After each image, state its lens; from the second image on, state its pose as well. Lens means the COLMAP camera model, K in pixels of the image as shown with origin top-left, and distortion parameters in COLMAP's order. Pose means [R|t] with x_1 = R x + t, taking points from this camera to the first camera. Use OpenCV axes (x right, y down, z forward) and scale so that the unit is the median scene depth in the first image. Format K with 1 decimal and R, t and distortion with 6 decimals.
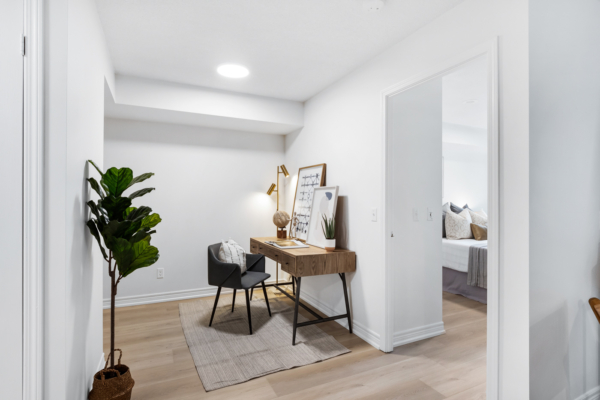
lens RADIAL K [[304.5, 0, 296.2], [0, 304.5, 197.5], [0, 0, 1]] dist [-0.003237, -0.001698]
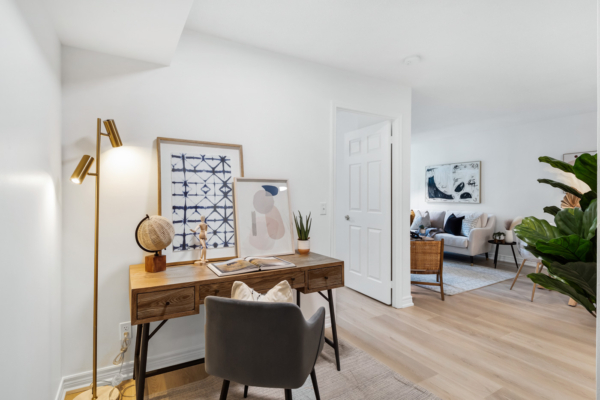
lens RADIAL K [[303.0, 0, 296.4], [0, 303.0, 202.4], [0, 0, 1]] dist [-0.004706, -0.000819]
pose [[-0.078850, -0.017288, 0.996737, -0.778311], [-0.001862, 0.999850, 0.017195, 0.014592], [-0.996885, -0.000500, -0.078870, 1.133976]]
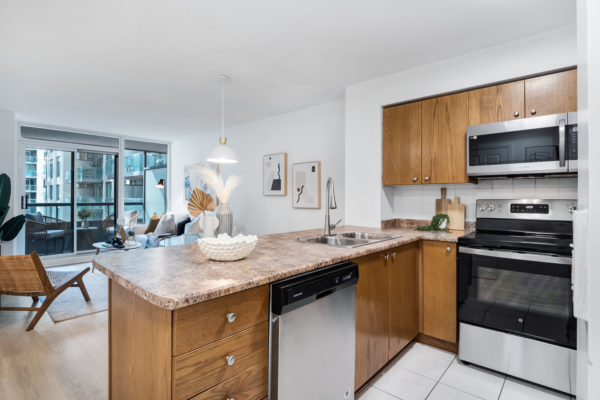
lens RADIAL K [[304.5, 0, 296.2], [0, 304.5, 197.5], [0, 0, 1]] dist [-0.003237, -0.001698]
pose [[-0.383206, 0.000391, 0.923663, -0.827297], [-0.010685, 0.999931, -0.004856, 0.003495], [-0.923601, -0.011730, -0.383176, -0.047191]]
